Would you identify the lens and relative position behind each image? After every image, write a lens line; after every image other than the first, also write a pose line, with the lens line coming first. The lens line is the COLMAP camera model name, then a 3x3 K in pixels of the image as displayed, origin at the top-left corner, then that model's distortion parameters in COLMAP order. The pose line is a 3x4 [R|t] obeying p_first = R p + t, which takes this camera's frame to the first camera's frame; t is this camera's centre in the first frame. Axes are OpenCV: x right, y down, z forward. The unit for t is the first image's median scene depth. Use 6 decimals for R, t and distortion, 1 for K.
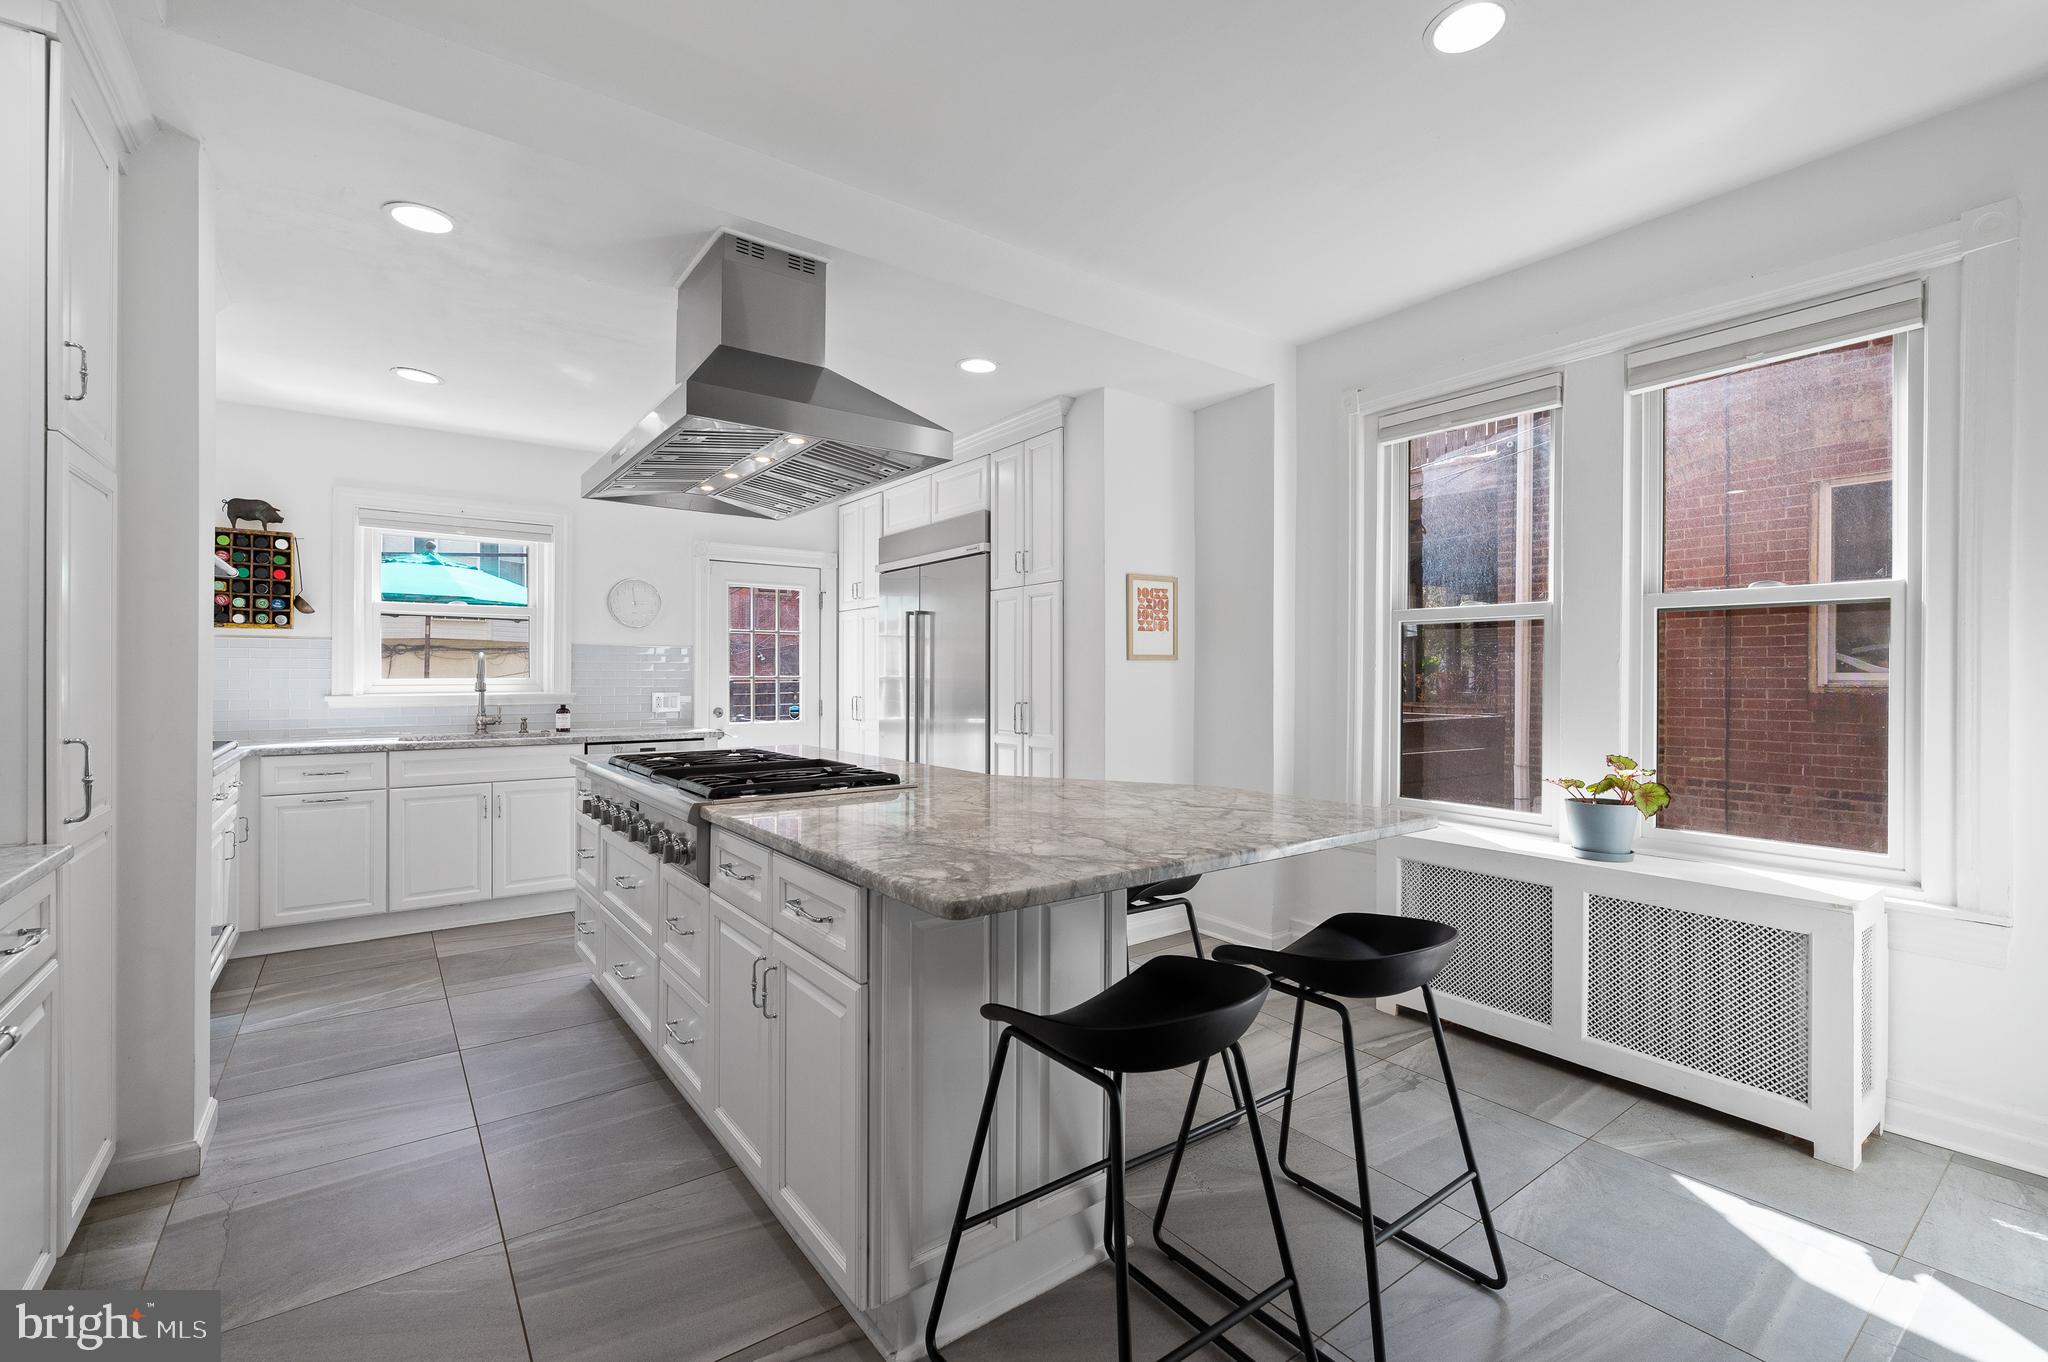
lens RADIAL K [[883.0, 0, 1017.6], [0, 883.0, 676.0], [0, 0, 1]] dist [-0.003322, 0.001446]
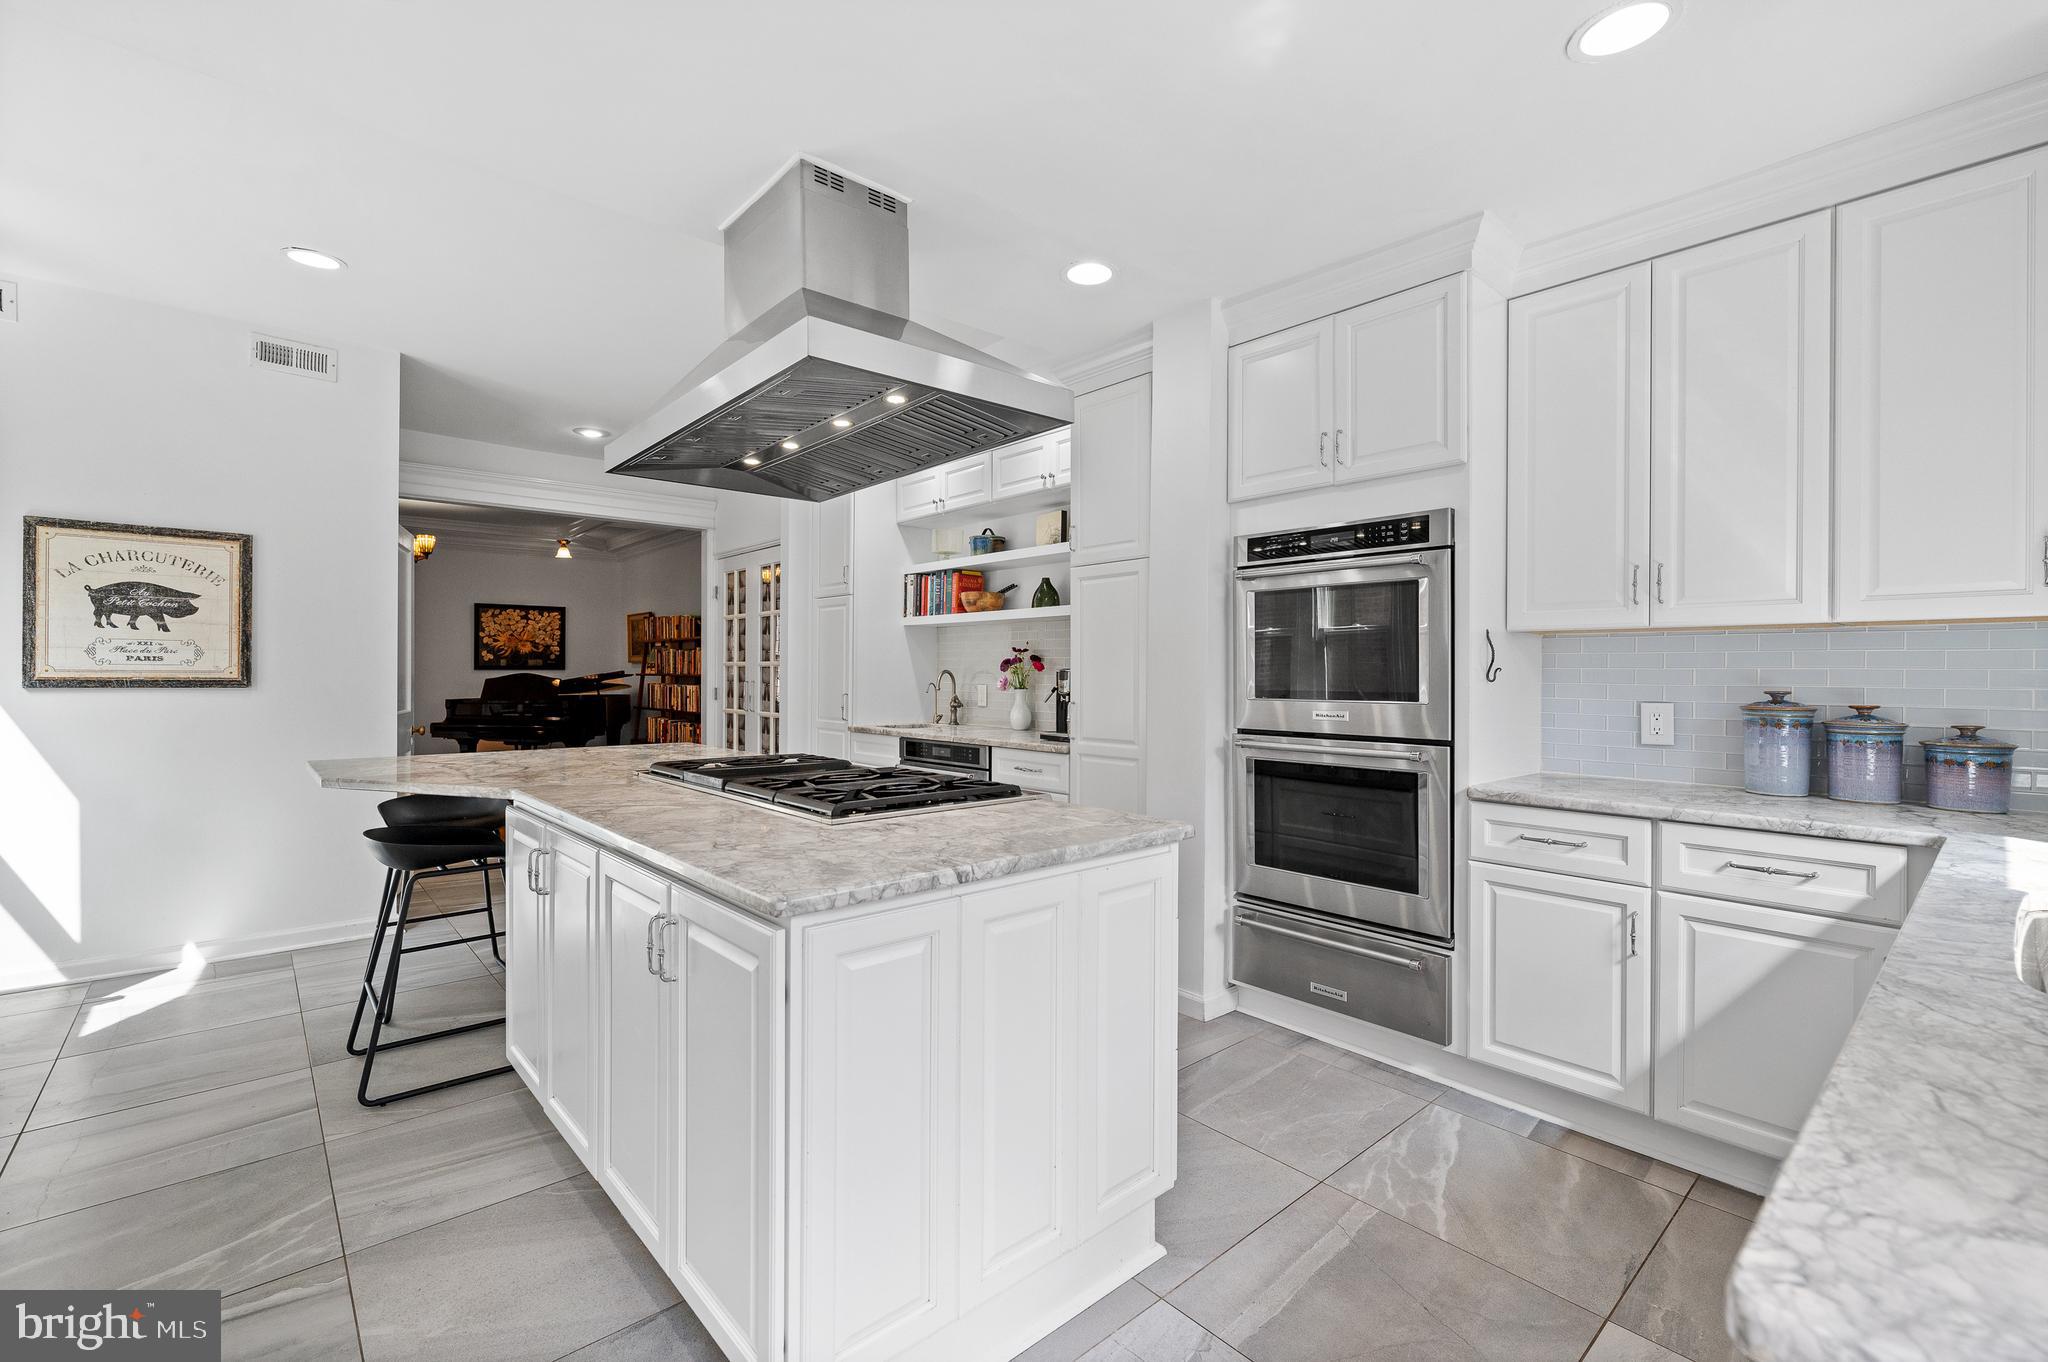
lens RADIAL K [[883.0, 0, 1031.0], [0, 883.0, 672.1], [0, 0, 1]] dist [-0.003322, 0.001446]
pose [[-0.995259, -0.005434, -0.097109, -0.299206], [-0.005684, 0.999981, 0.002291, -0.003717], [0.097095, 0.002832, -0.995271, 1.290822]]
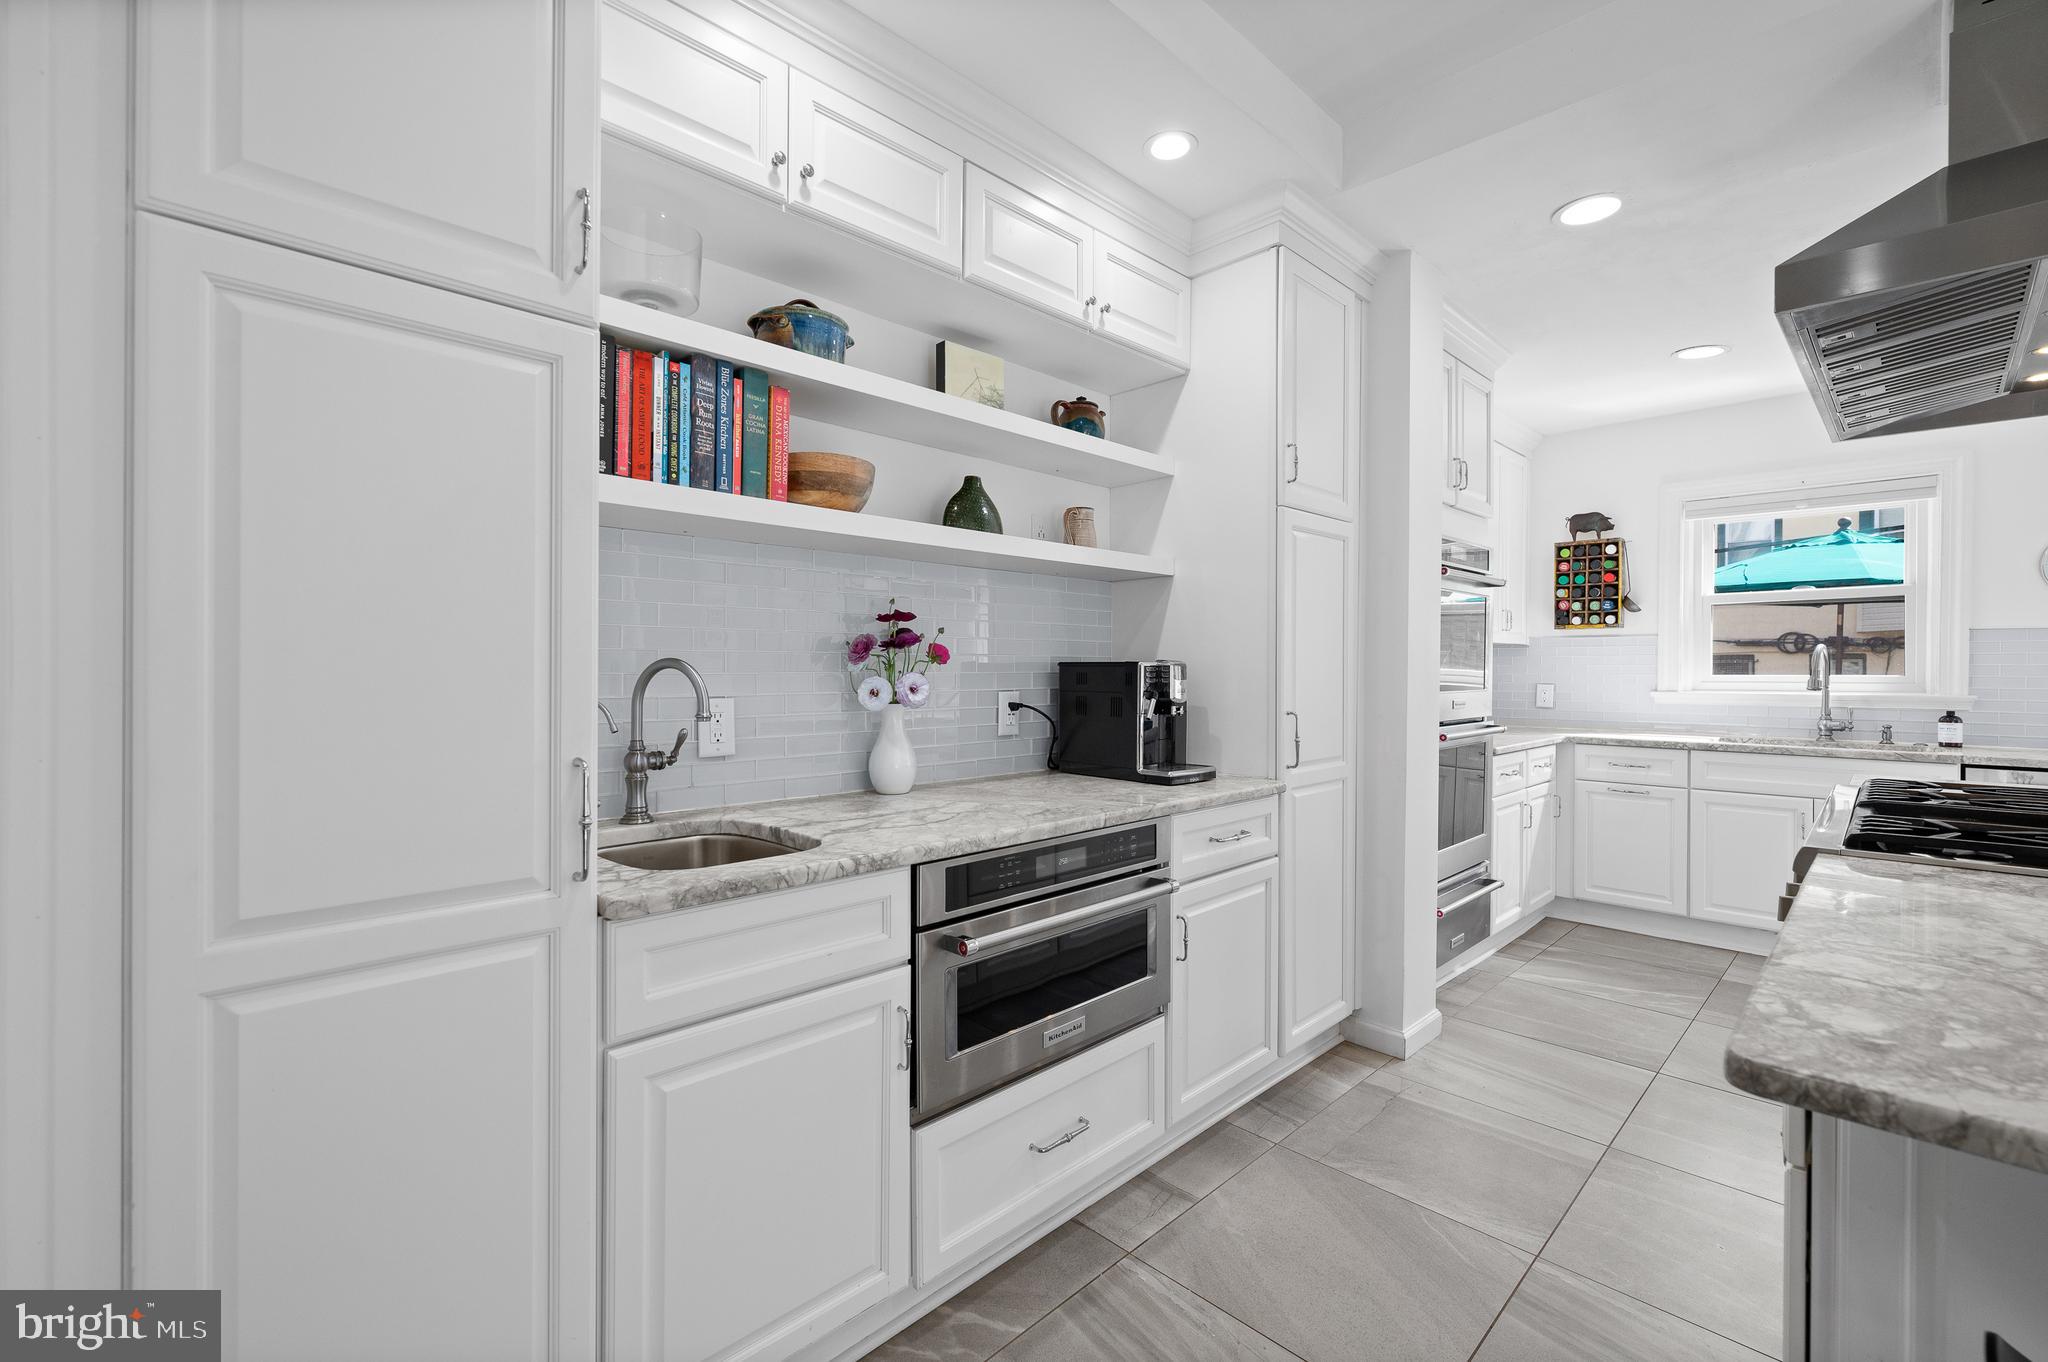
lens RADIAL K [[883.0, 0, 1027.2], [0, 883.0, 672.0], [0, 0, 1]] dist [-0.003322, 0.001446]
pose [[0.145474, 0.001959, -0.989360, 0.130947], [-0.003870, 0.999992, 0.001411, 0.001696], [0.989354, 0.003624, 0.145481, 0.139367]]
